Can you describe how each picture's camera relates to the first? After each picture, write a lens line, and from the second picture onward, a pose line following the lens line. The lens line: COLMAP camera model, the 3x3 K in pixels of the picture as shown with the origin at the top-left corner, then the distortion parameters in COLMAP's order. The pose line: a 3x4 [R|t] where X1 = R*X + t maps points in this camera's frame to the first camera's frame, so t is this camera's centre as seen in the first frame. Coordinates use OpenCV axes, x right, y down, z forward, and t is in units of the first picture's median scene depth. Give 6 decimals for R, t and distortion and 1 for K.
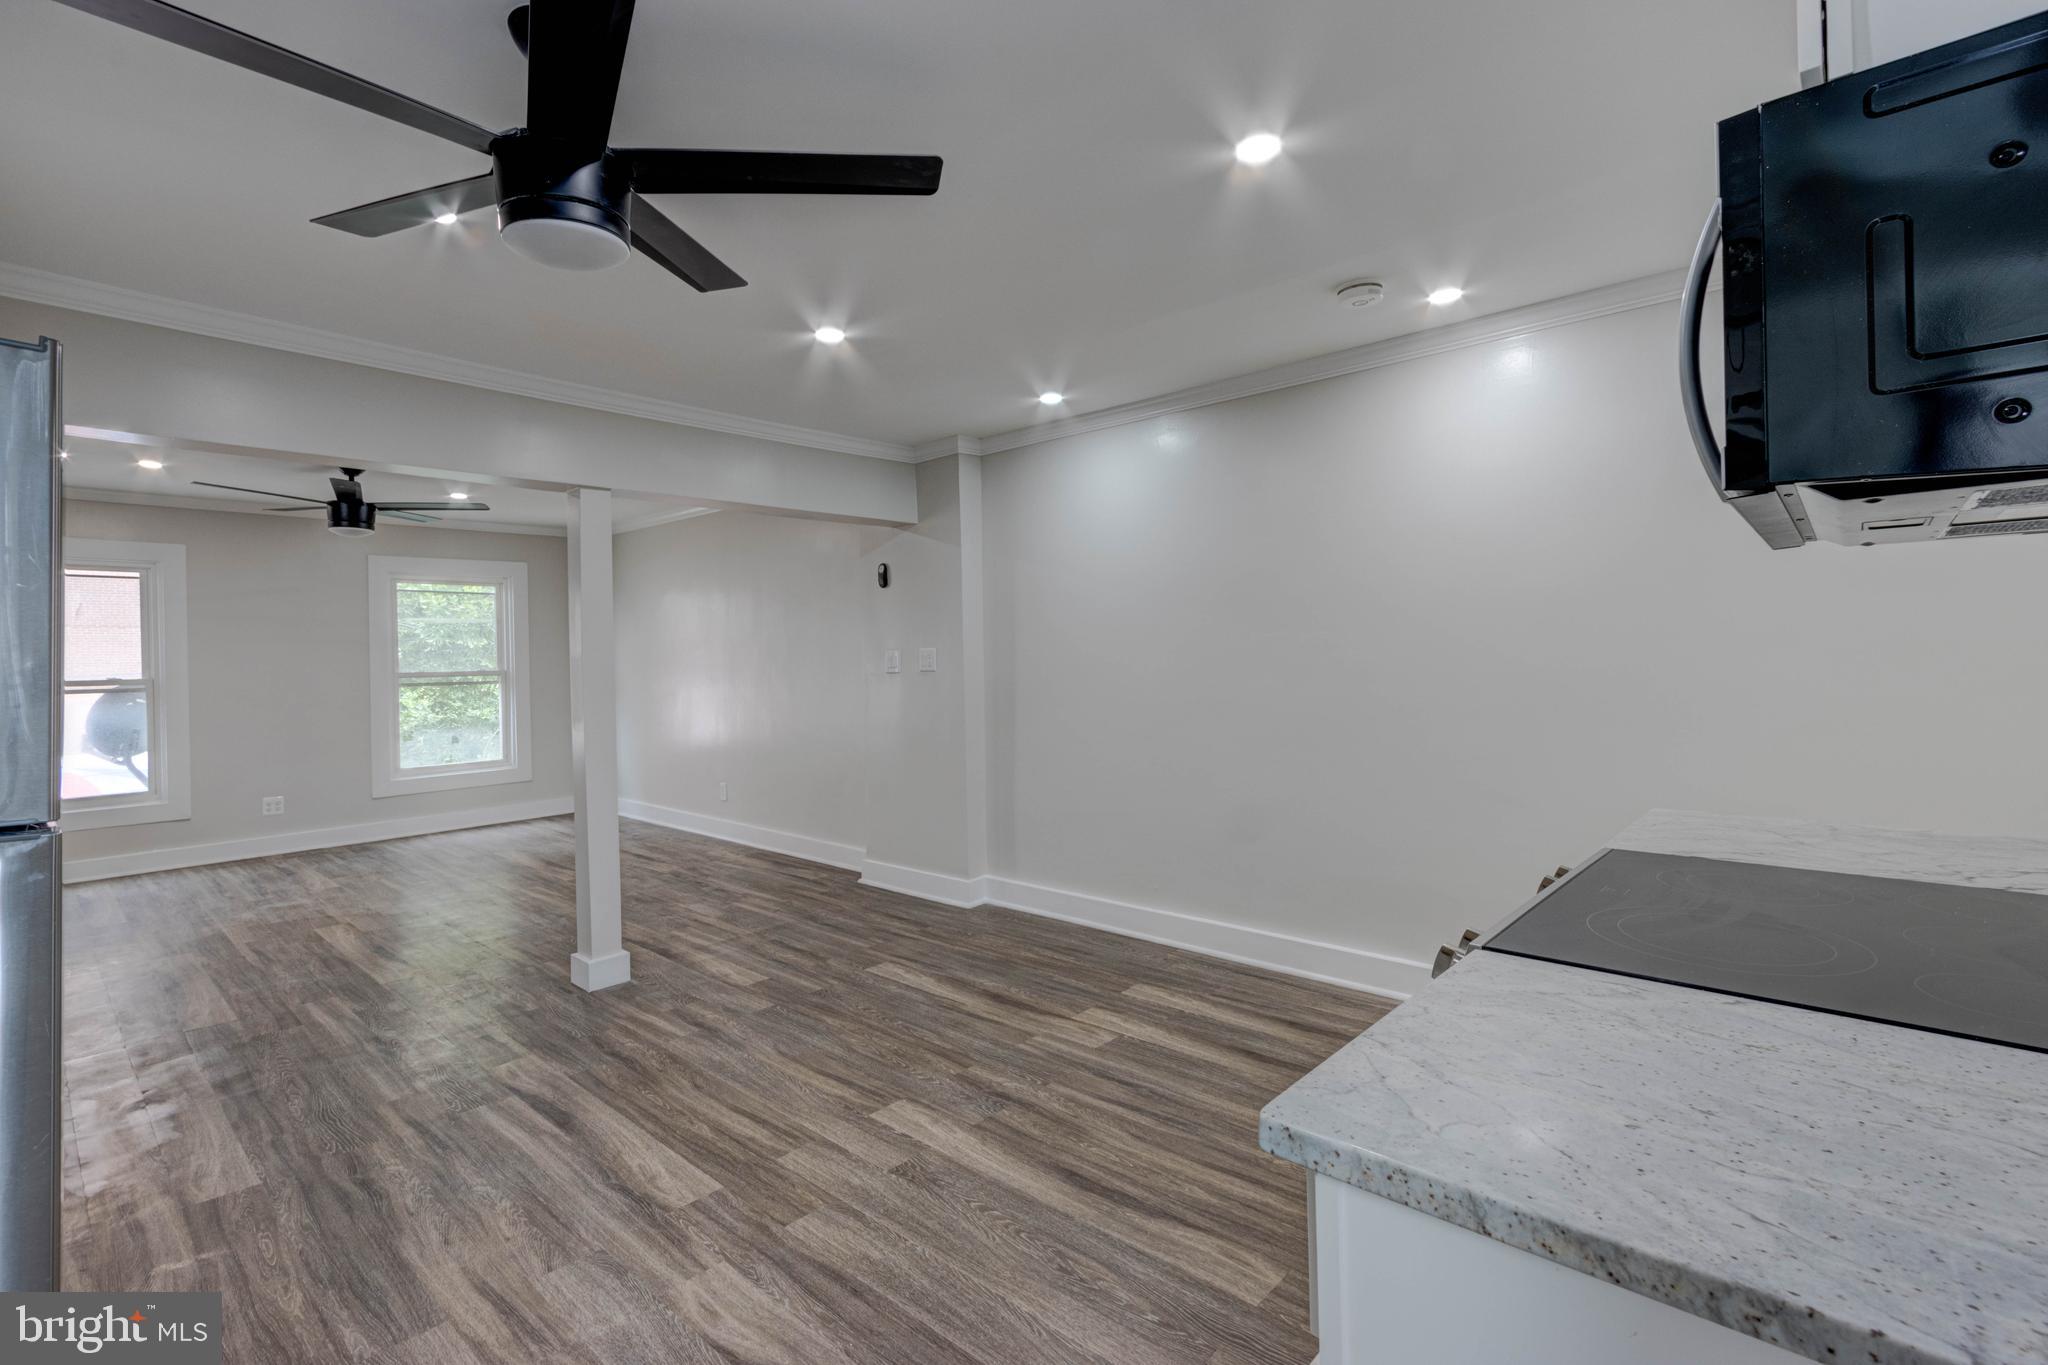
lens RADIAL K [[935.9, 0, 1024.6], [0, 935.9, 667.1], [0, 0, 1]] dist [0.008568, -0.004348]
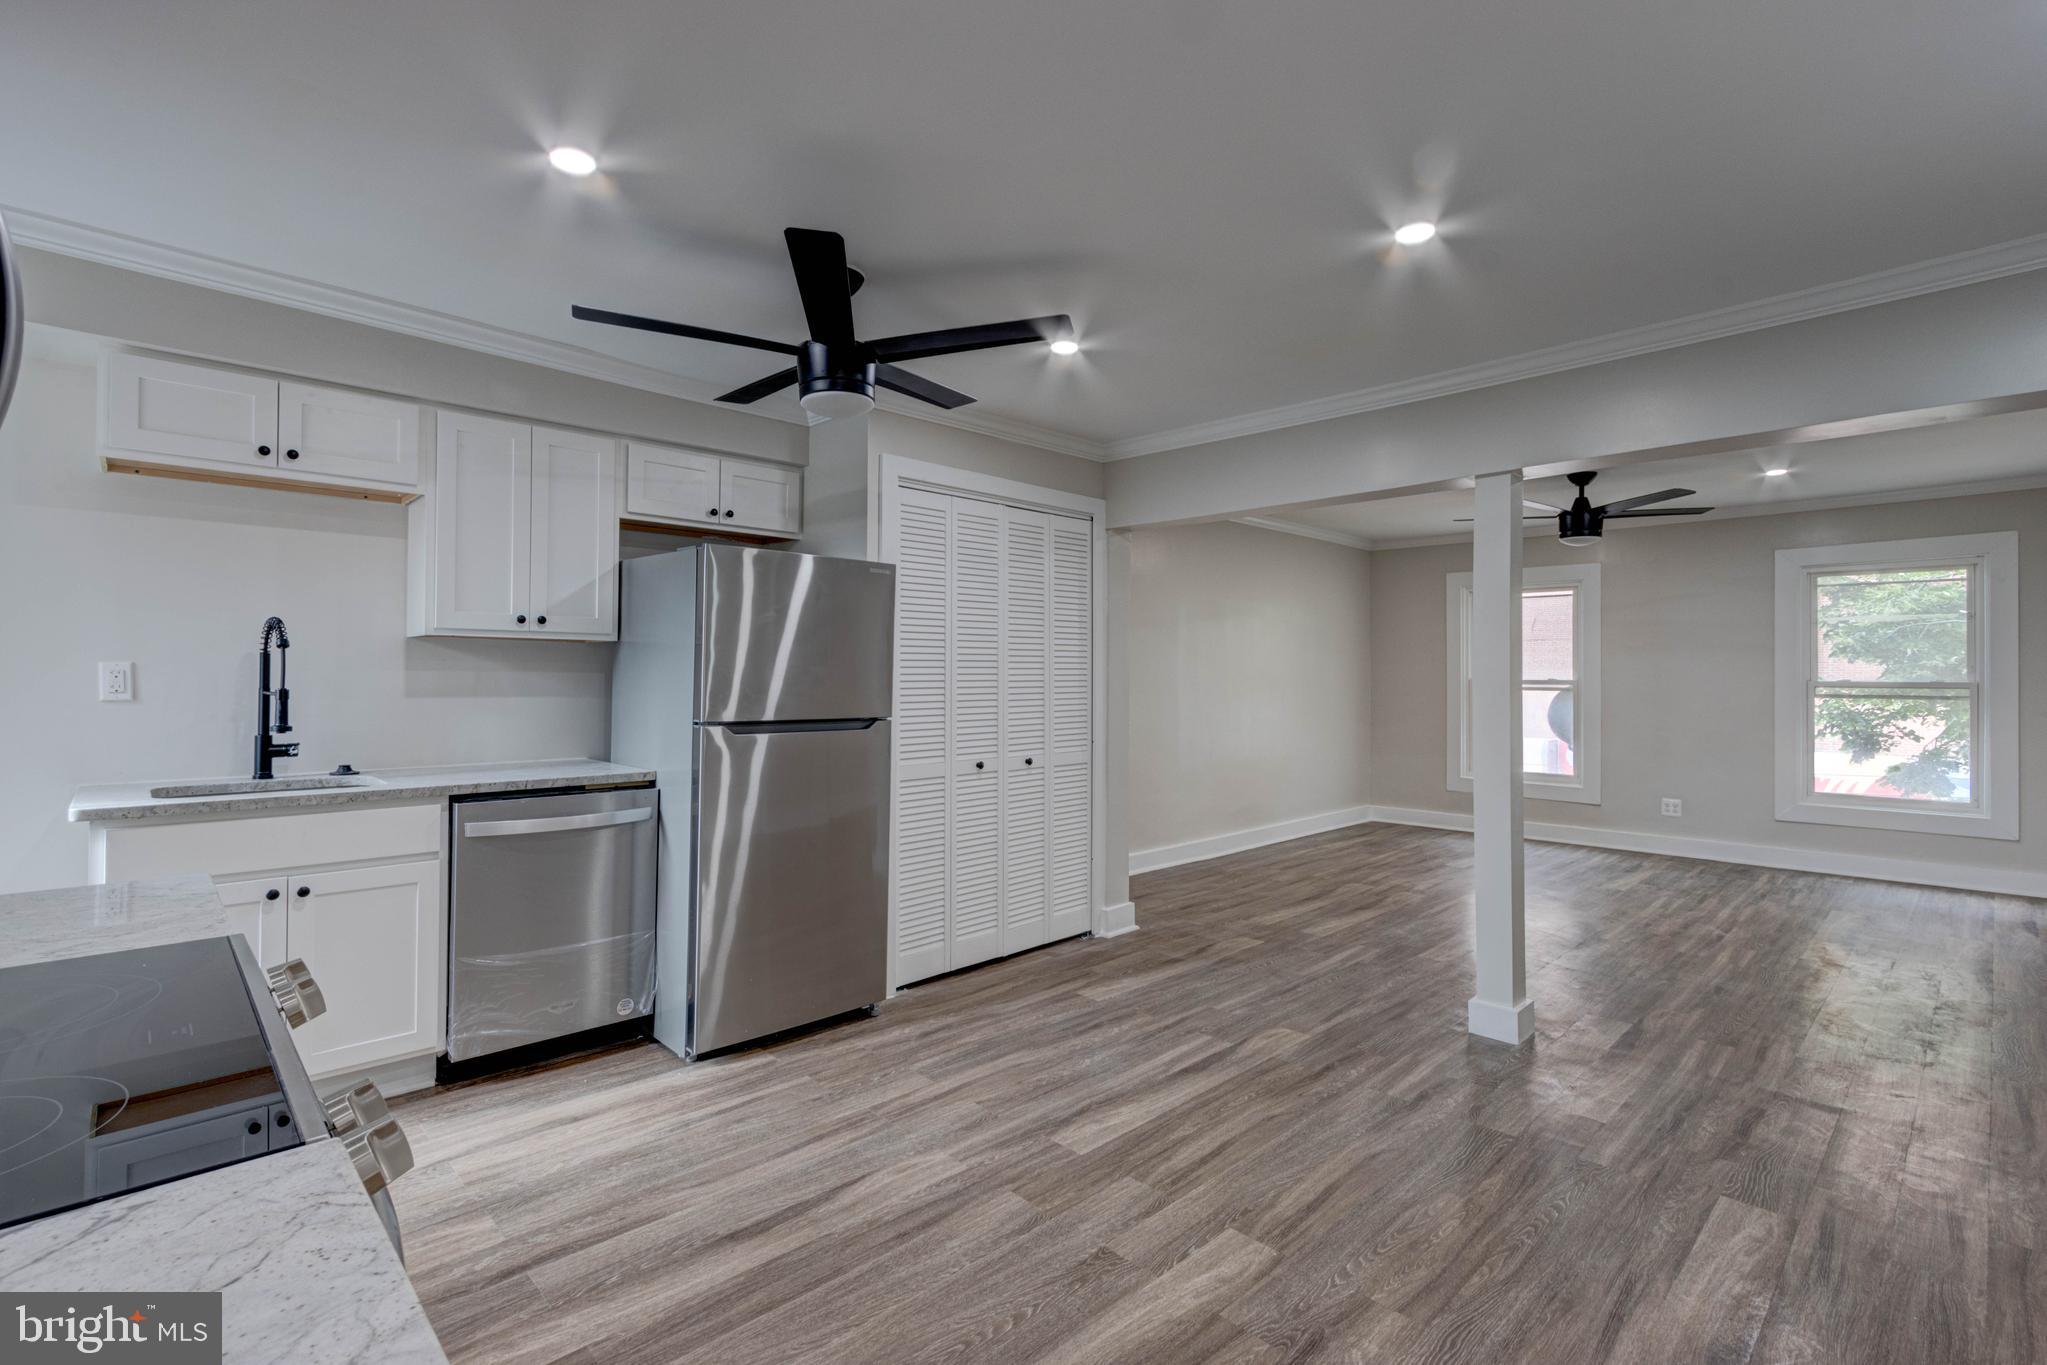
lens RADIAL K [[935.4, 0, 1016.0], [0, 935.4, 670.7], [0, 0, 1]] dist [0.008568, -0.004348]
pose [[-0.070643, 0.015998, -0.997373, 0.549668], [-0.016541, 0.999715, 0.017207, -0.014596], [0.997365, 0.017713, -0.070358, 0.725880]]
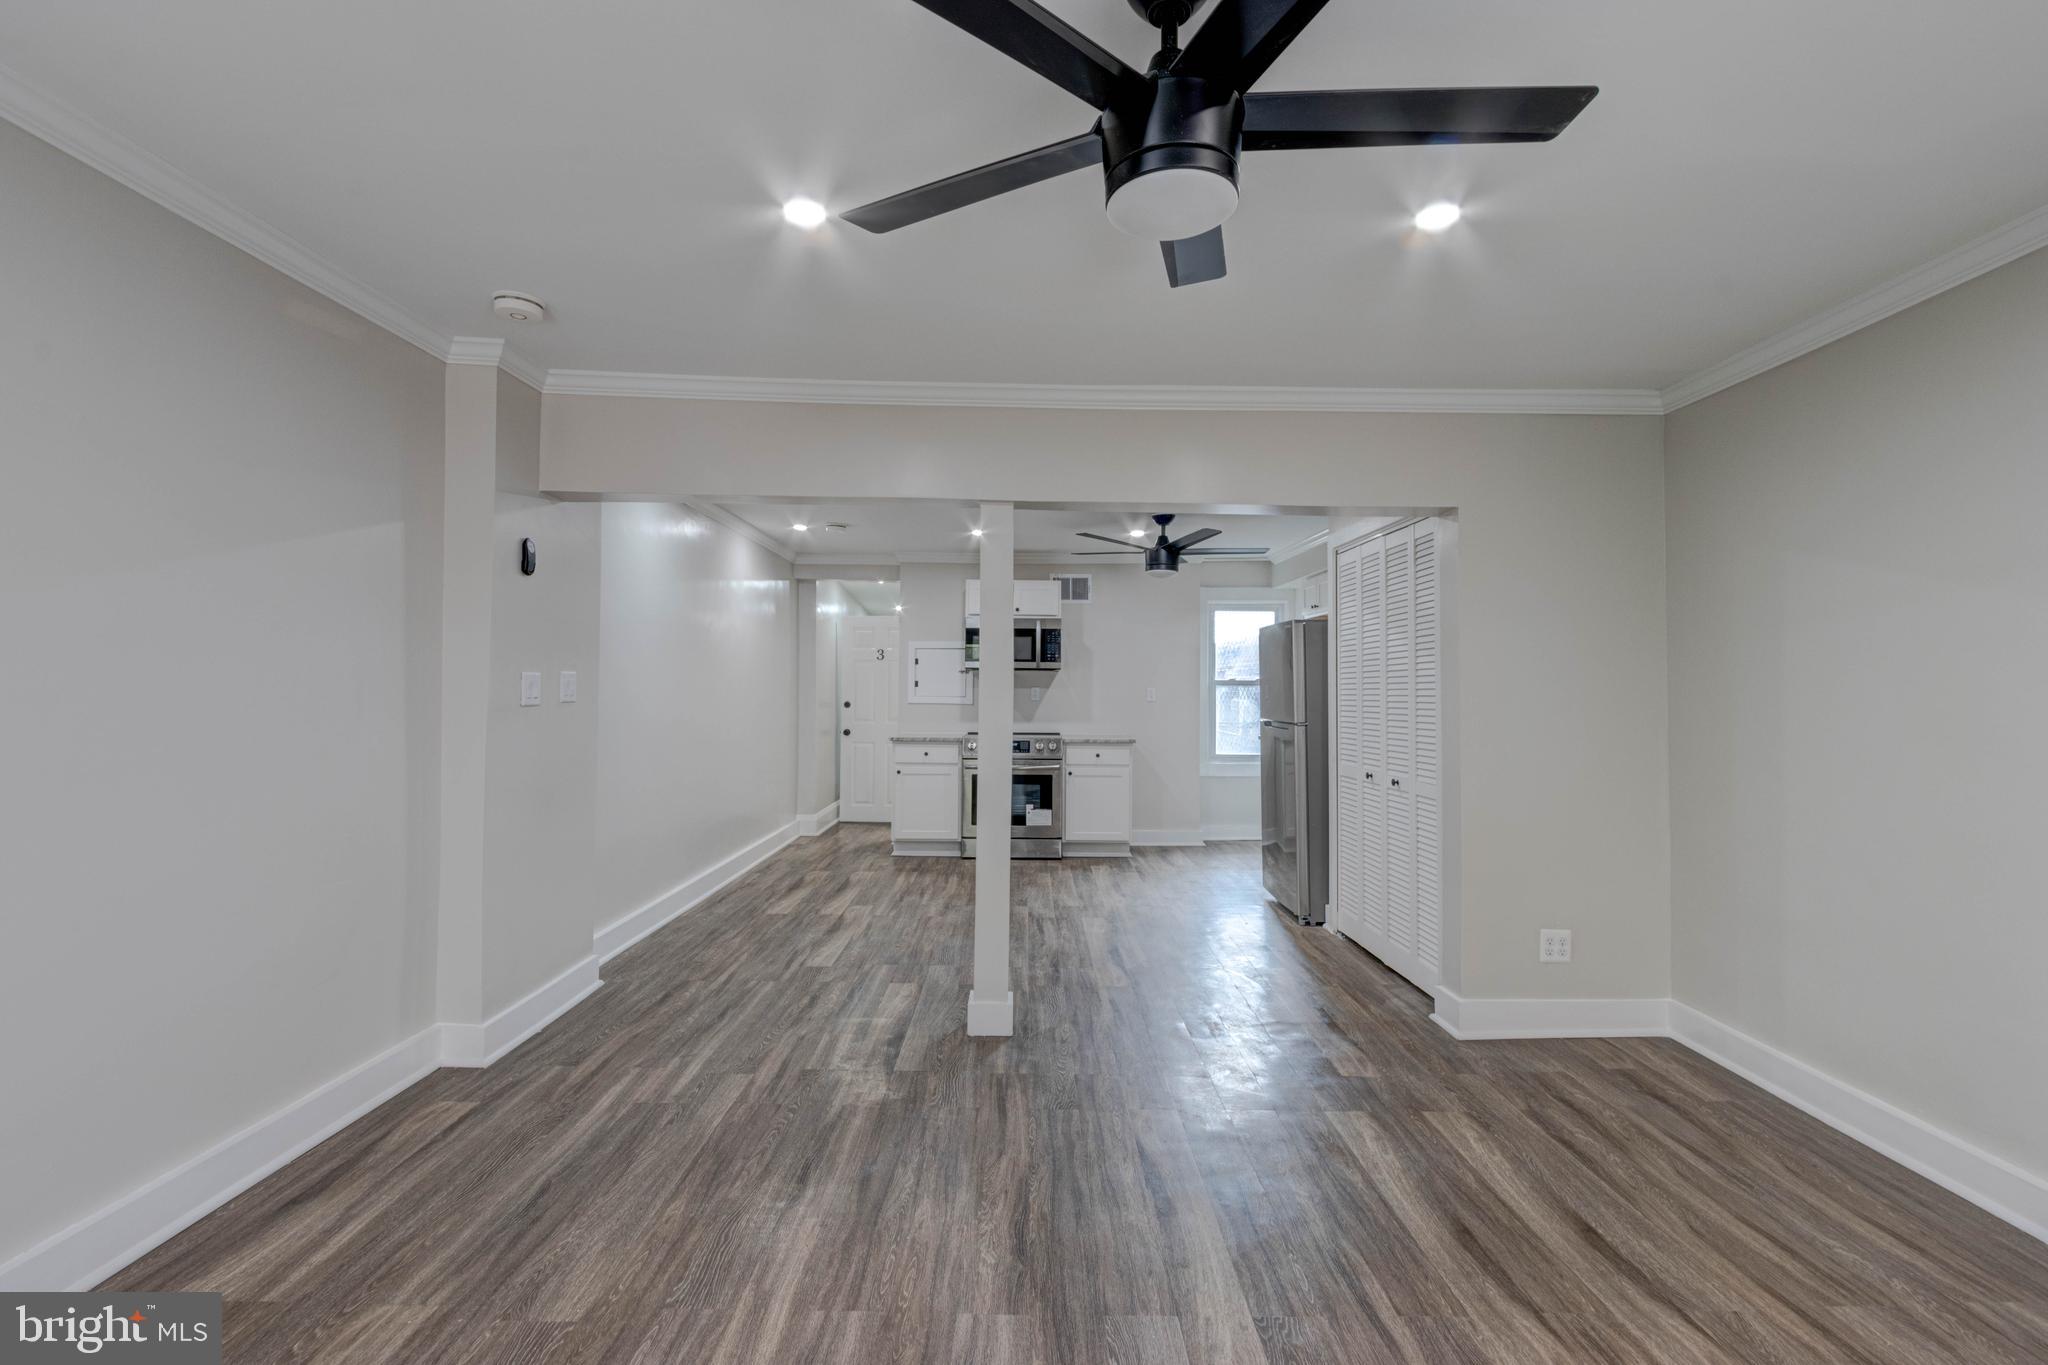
lens RADIAL K [[935.9, 0, 1018.7], [0, 935.9, 675.7], [0, 0, 1]] dist [0.008568, -0.004348]
pose [[-0.668787, 0.023439, 0.743084, -1.412971], [0.013089, 0.999719, -0.019753, 0.005179], [-0.743339, -0.003484, -0.668906, 1.936592]]
